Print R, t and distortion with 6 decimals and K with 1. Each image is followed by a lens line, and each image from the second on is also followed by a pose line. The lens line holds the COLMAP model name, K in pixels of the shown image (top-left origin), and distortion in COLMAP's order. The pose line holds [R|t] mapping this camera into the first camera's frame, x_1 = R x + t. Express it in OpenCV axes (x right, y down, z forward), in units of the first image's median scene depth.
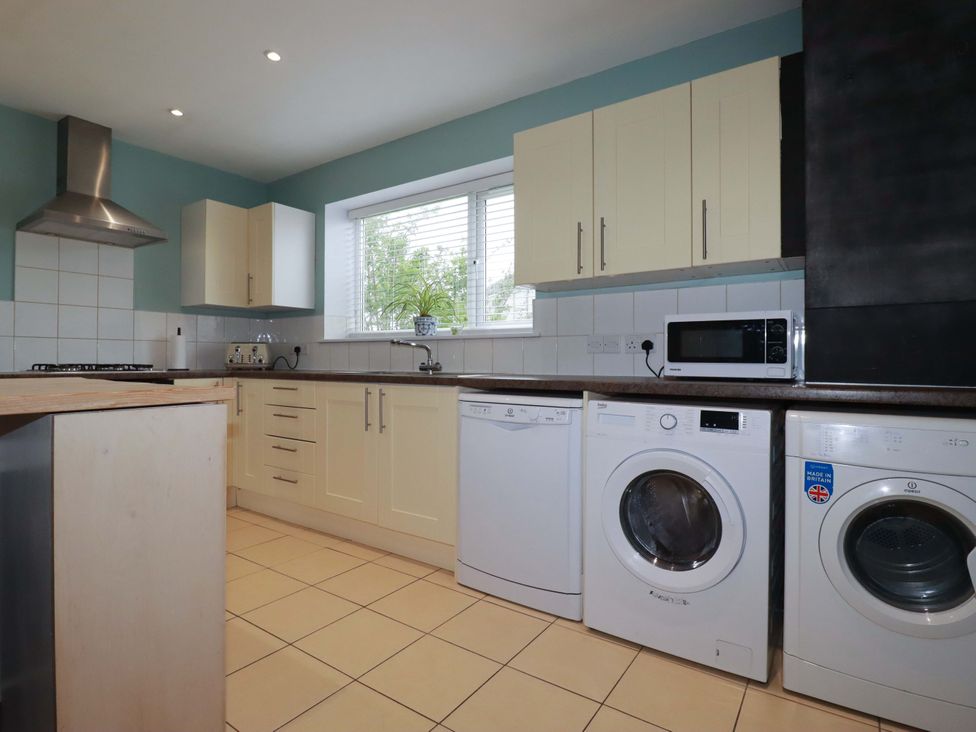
lens RADIAL K [[507.2, 0, 489.8], [0, 507.2, 357.8], [0, 0, 1]] dist [0.002708, -0.013768]
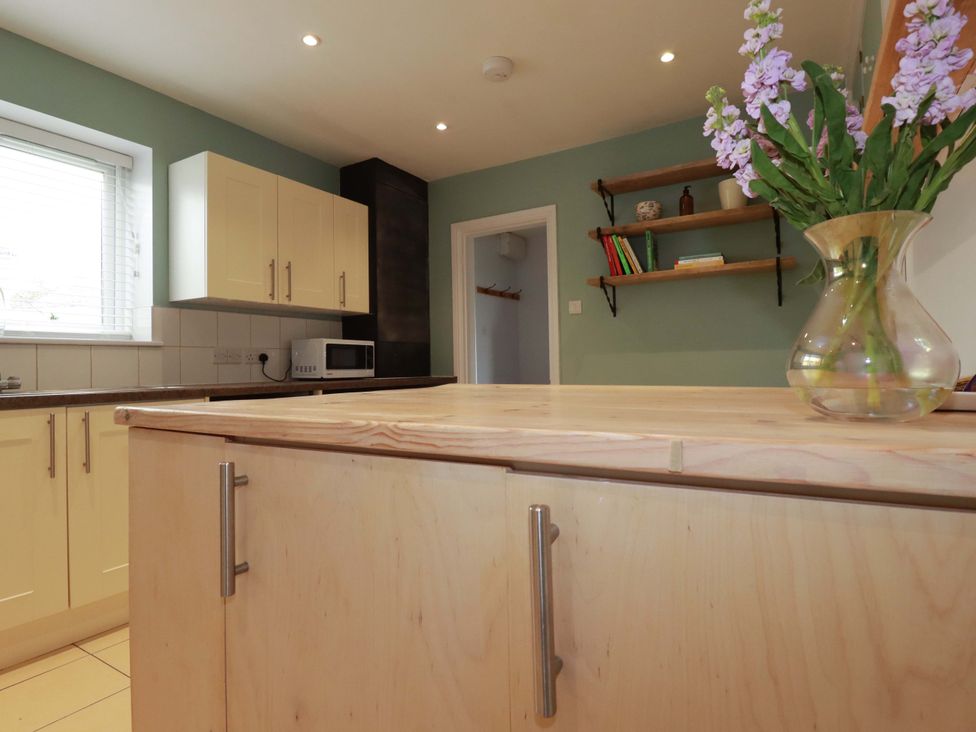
lens RADIAL K [[507.2, 0, 489.8], [0, 507.2, 357.8], [0, 0, 1]] dist [0.002708, -0.013768]
pose [[-0.045071, 0.016486, 0.998848, -0.732721], [0.010822, 0.999813, -0.016013, 0.001606], [-0.998925, 0.010088, -0.045241, 0.352591]]
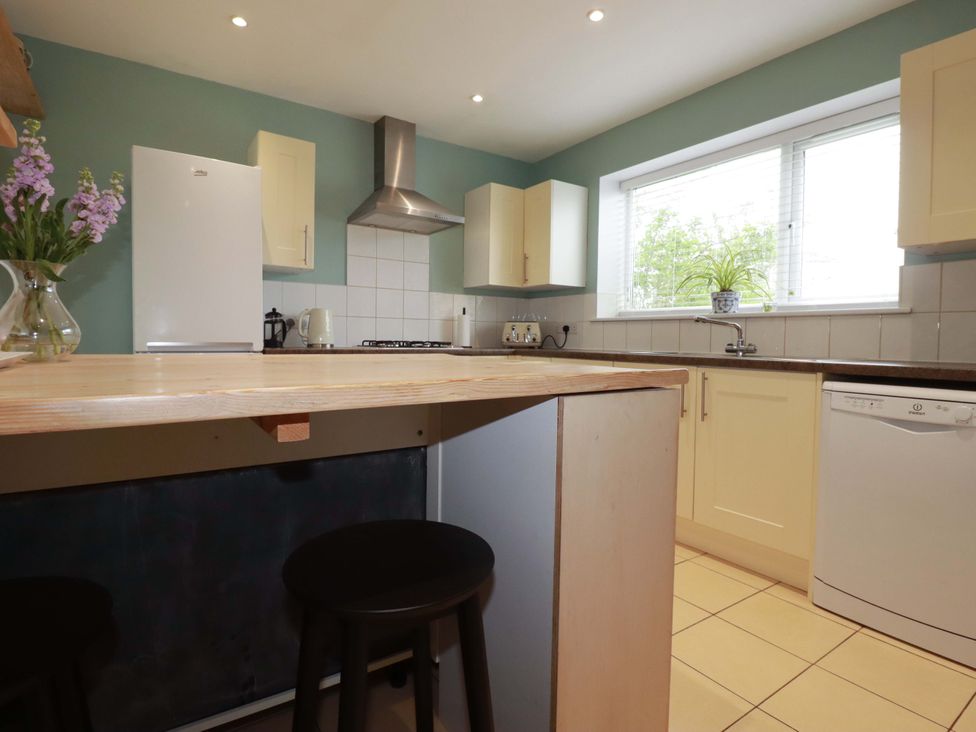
lens RADIAL K [[507.2, 0, 489.8], [0, 507.2, 357.8], [0, 0, 1]] dist [0.002708, -0.013768]
pose [[0.932481, 0.023276, -0.360468, -0.189967], [-0.008711, 0.999080, 0.041979, 0.000778], [0.361114, -0.036005, 0.931827, 0.021572]]
